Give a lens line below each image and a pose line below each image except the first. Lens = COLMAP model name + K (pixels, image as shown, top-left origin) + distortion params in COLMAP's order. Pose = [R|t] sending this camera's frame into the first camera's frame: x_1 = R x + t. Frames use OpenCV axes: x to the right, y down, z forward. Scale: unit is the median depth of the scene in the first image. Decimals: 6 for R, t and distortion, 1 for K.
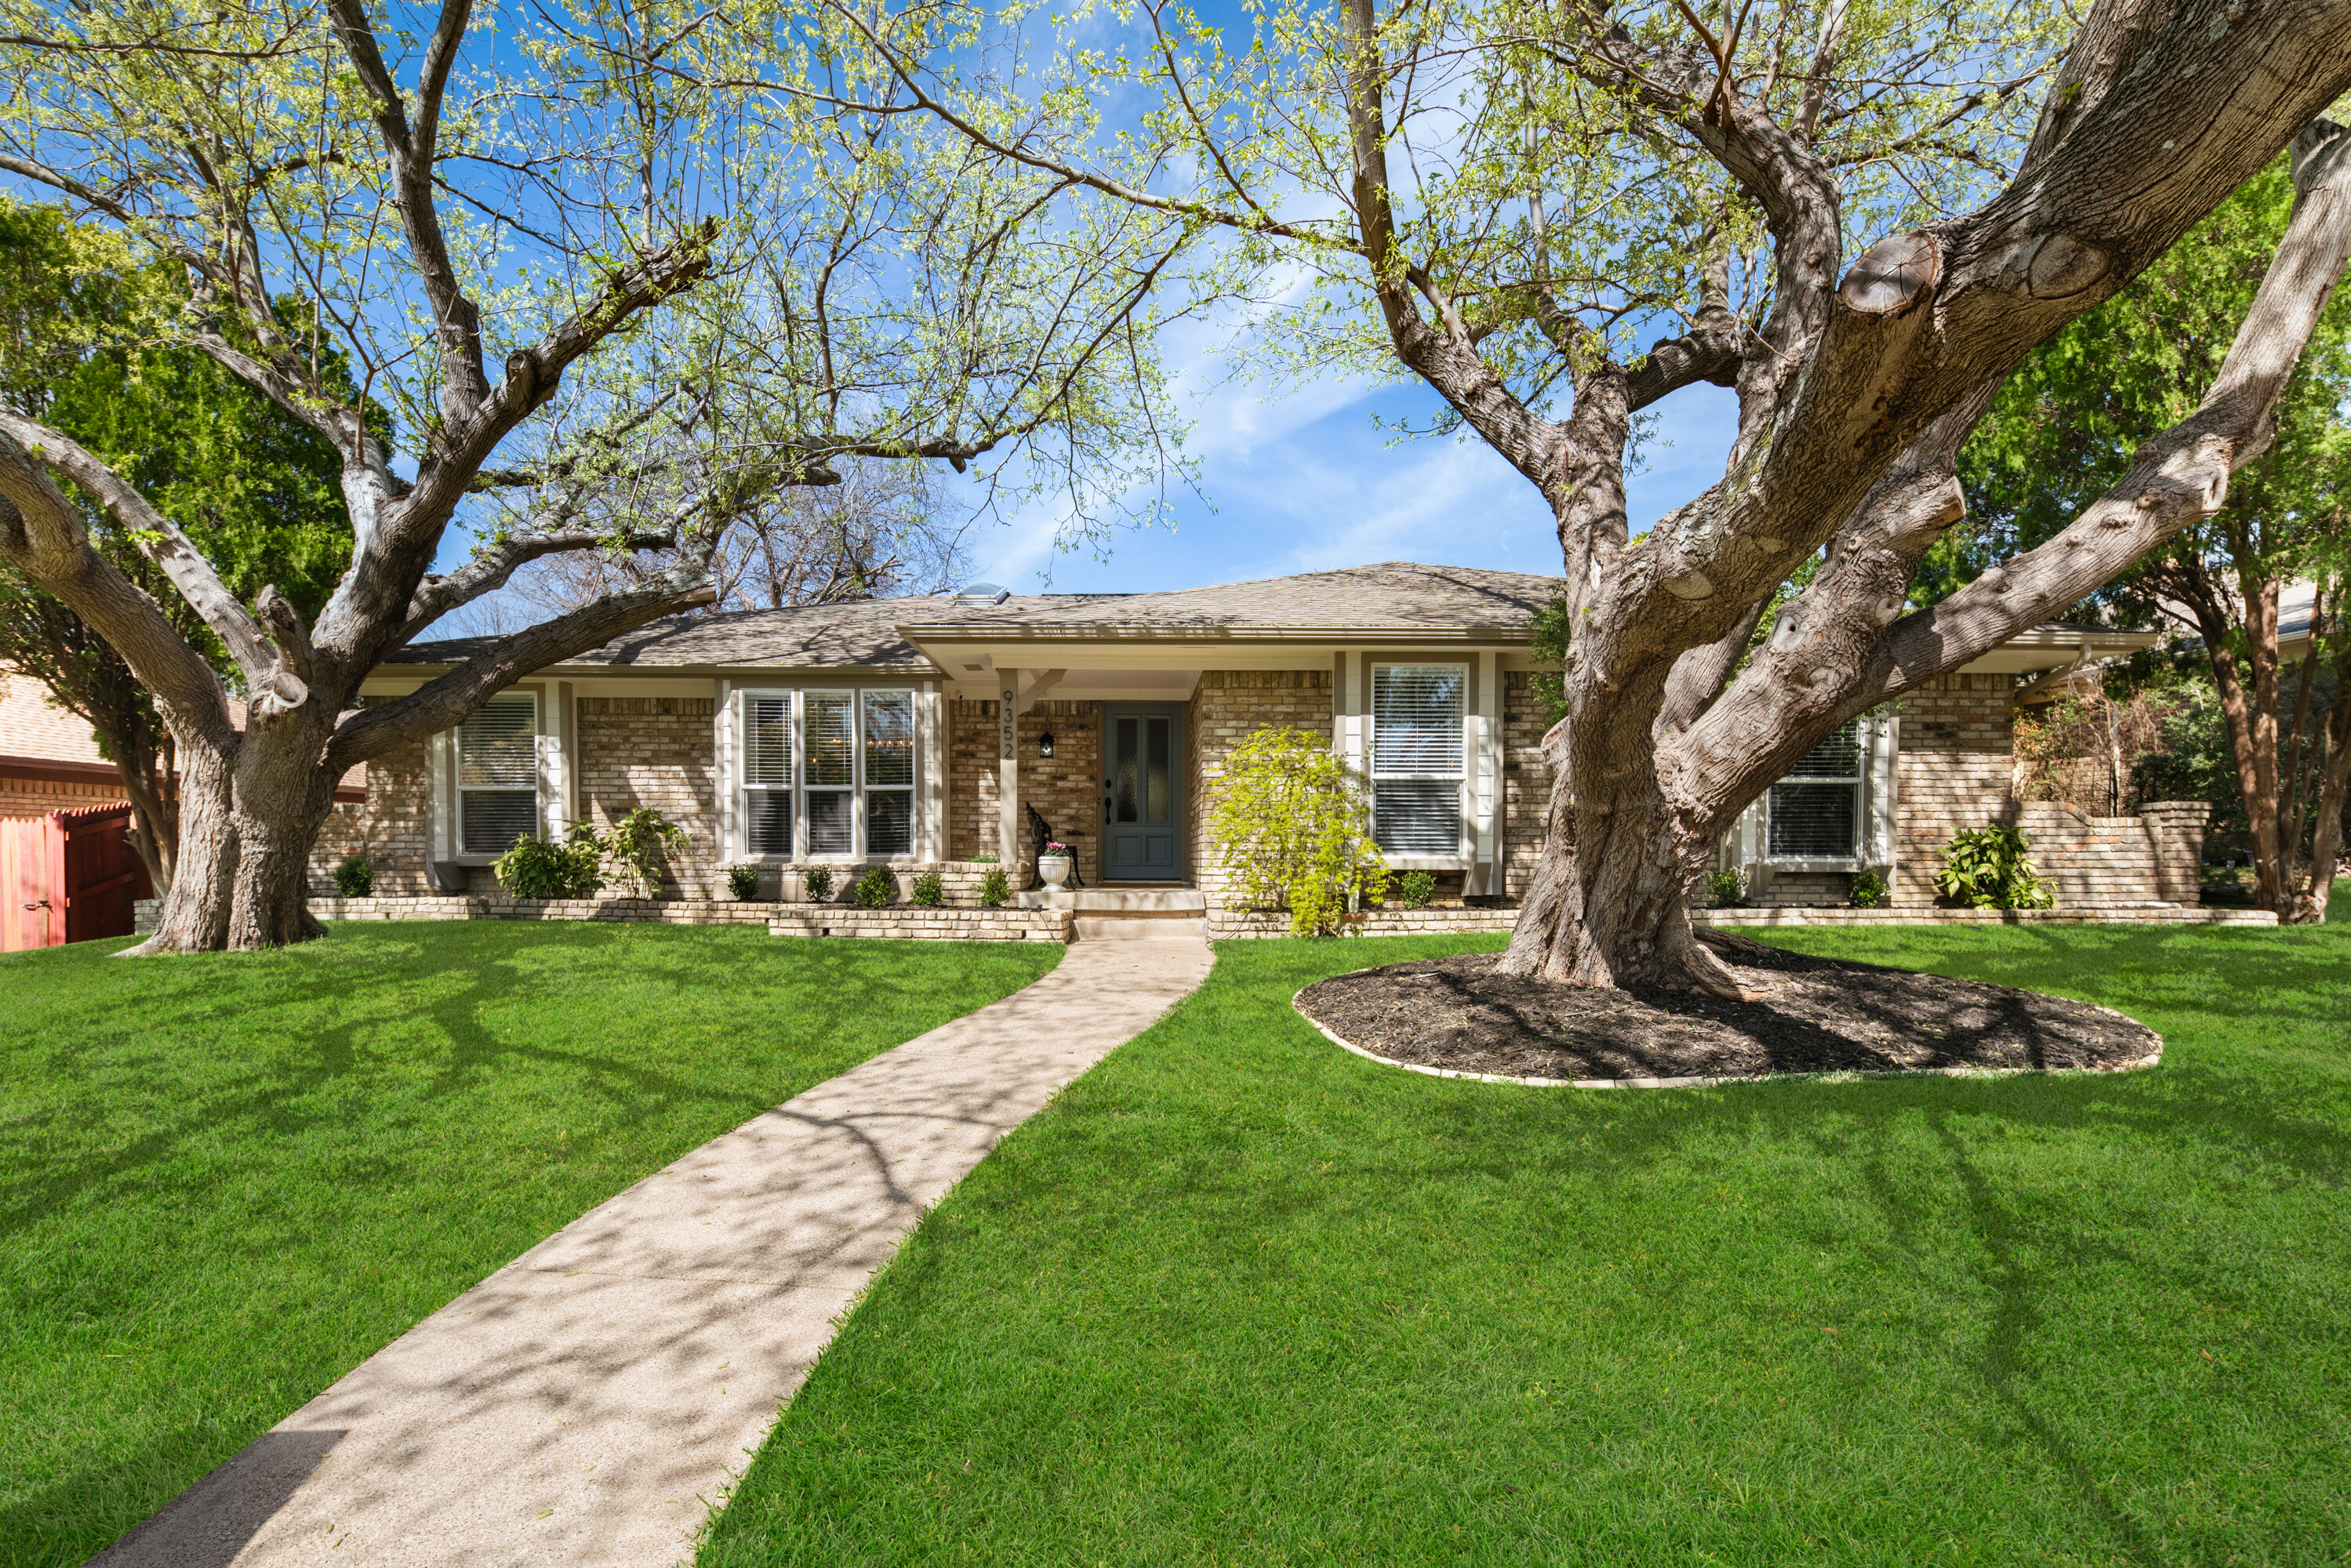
lens RADIAL K [[1151.6, 0, 1174.6], [0, 1151.6, 766.0], [0, 0, 1]] dist [0.002972, -0.001305]
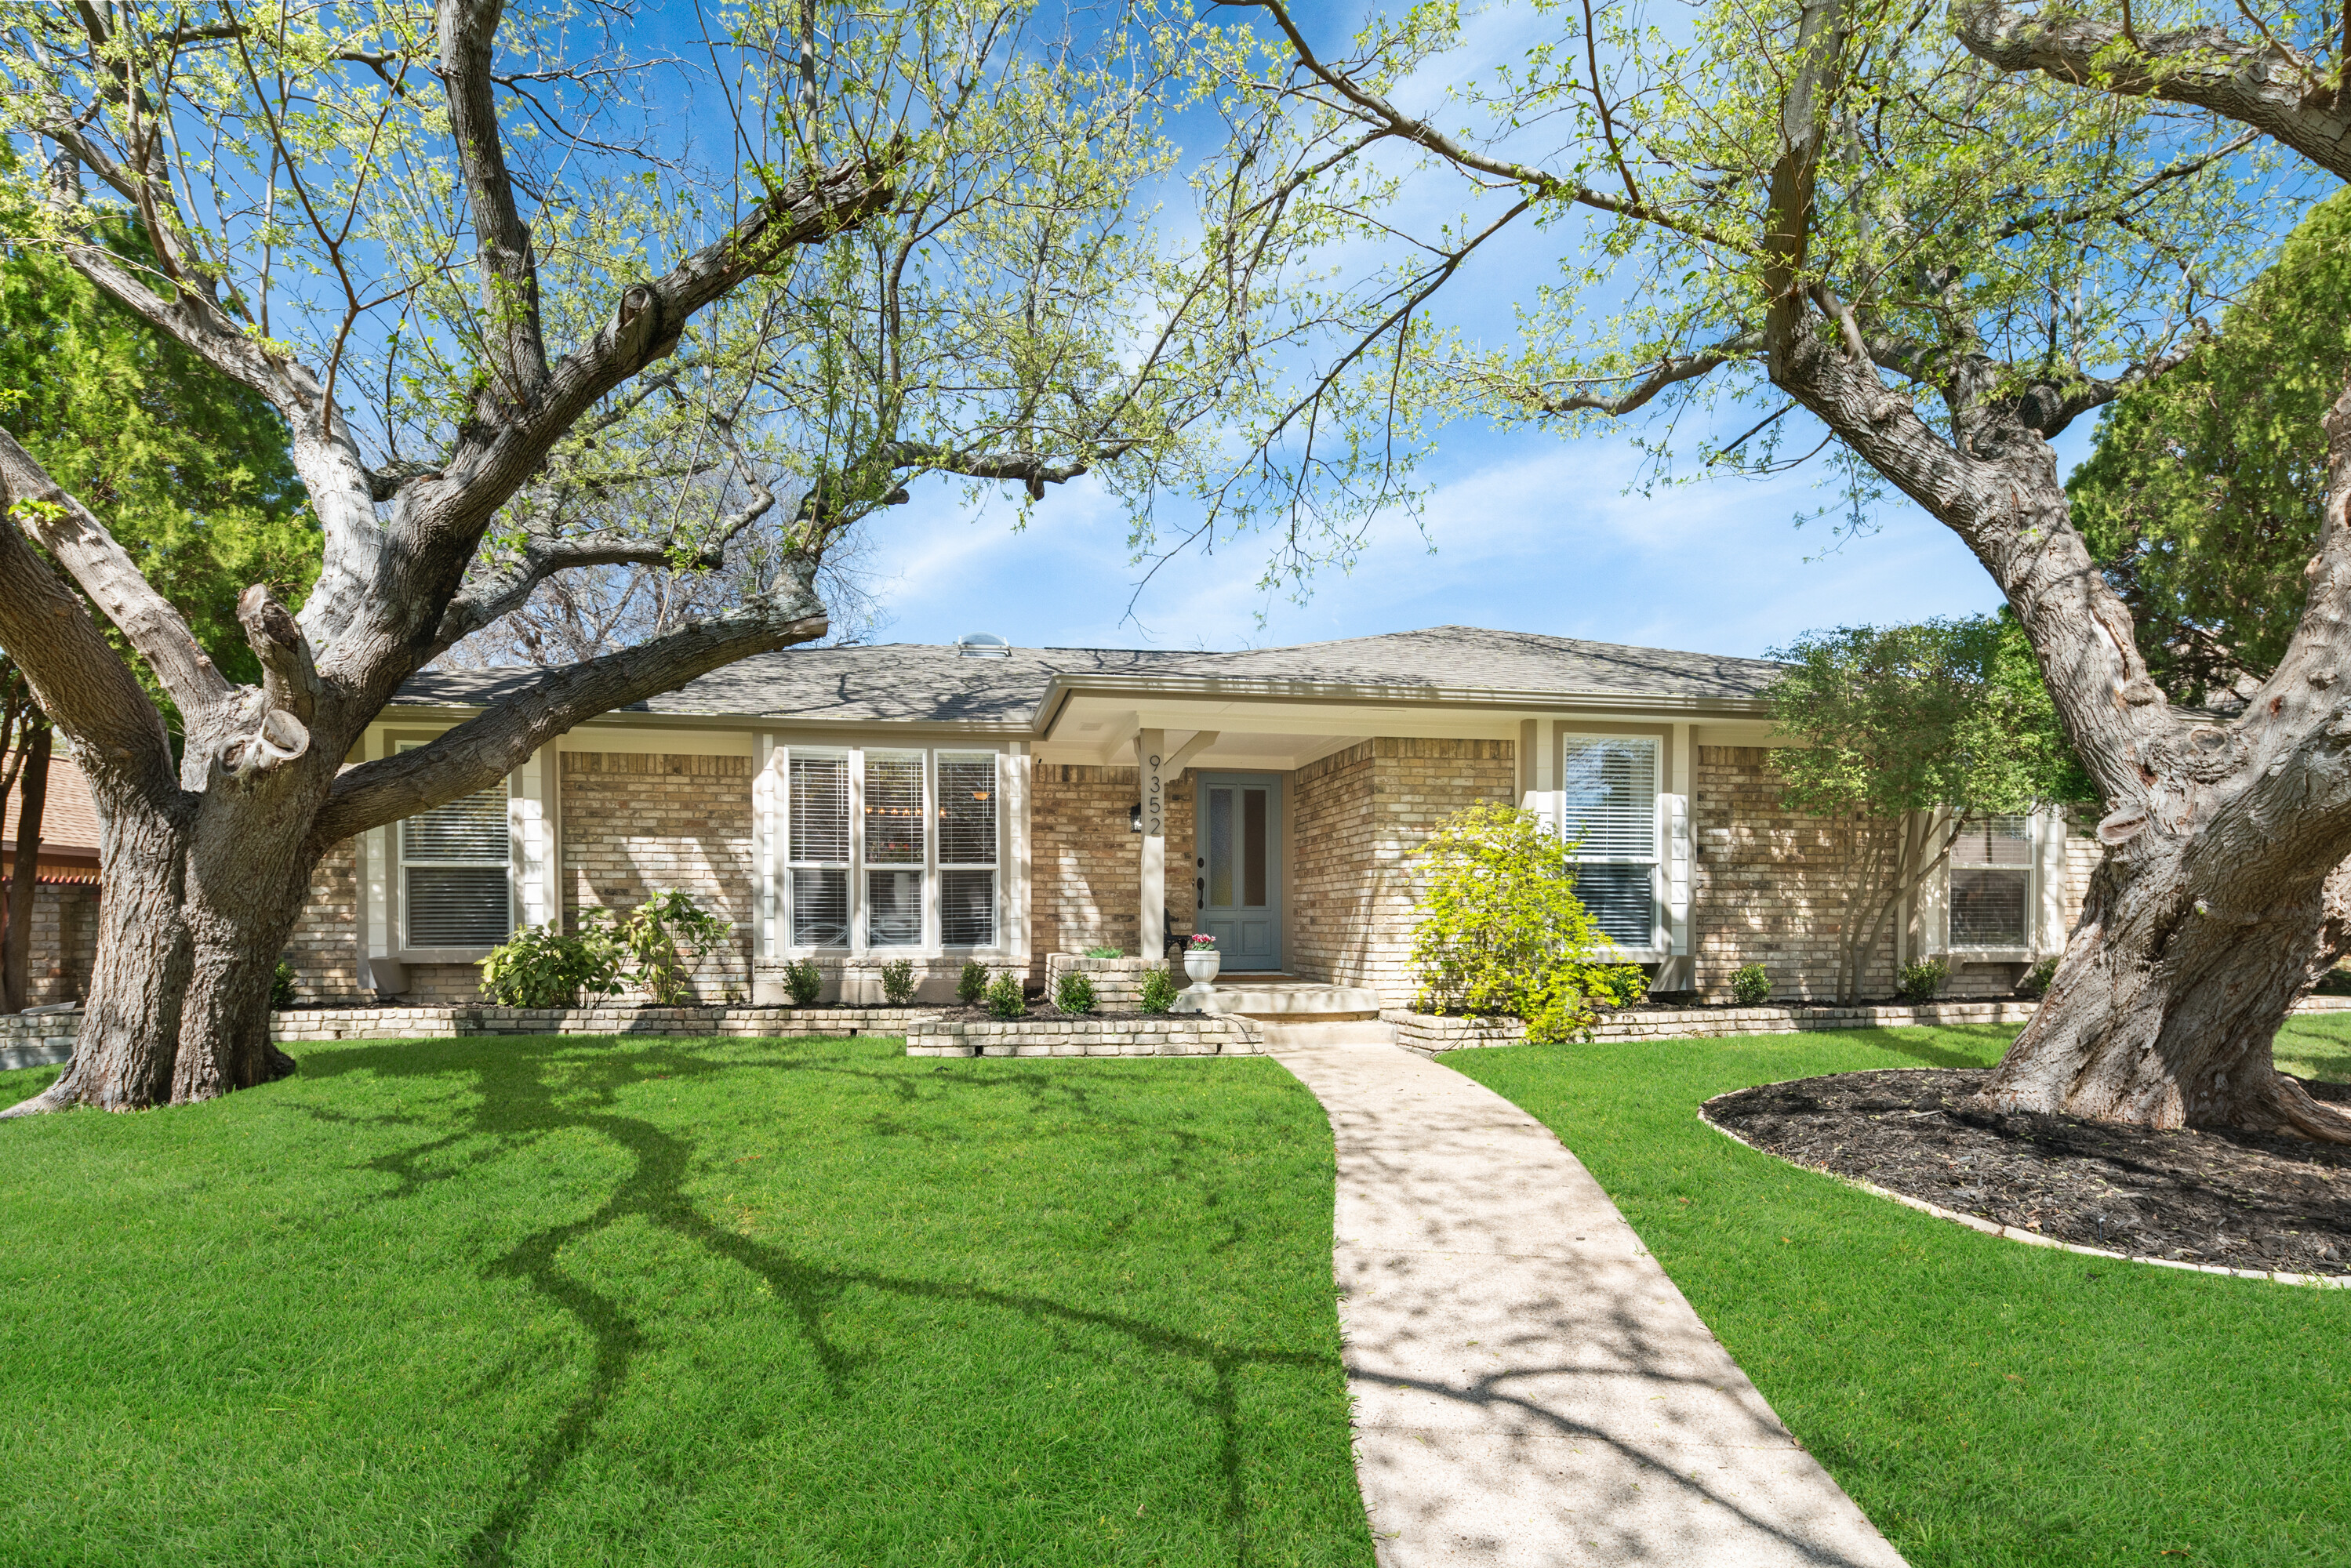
lens RADIAL K [[1151.6, 0, 1180.5], [0, 1151.6, 830.6], [0, 0, 1]] dist [0.002972, -0.001305]
pose [[0.986551, 0.010275, 0.163128, -0.294989], [-0.010033, 0.999947, -0.002310, -0.008952], [-0.163143, 0.000642, 0.986602, 0.182260]]
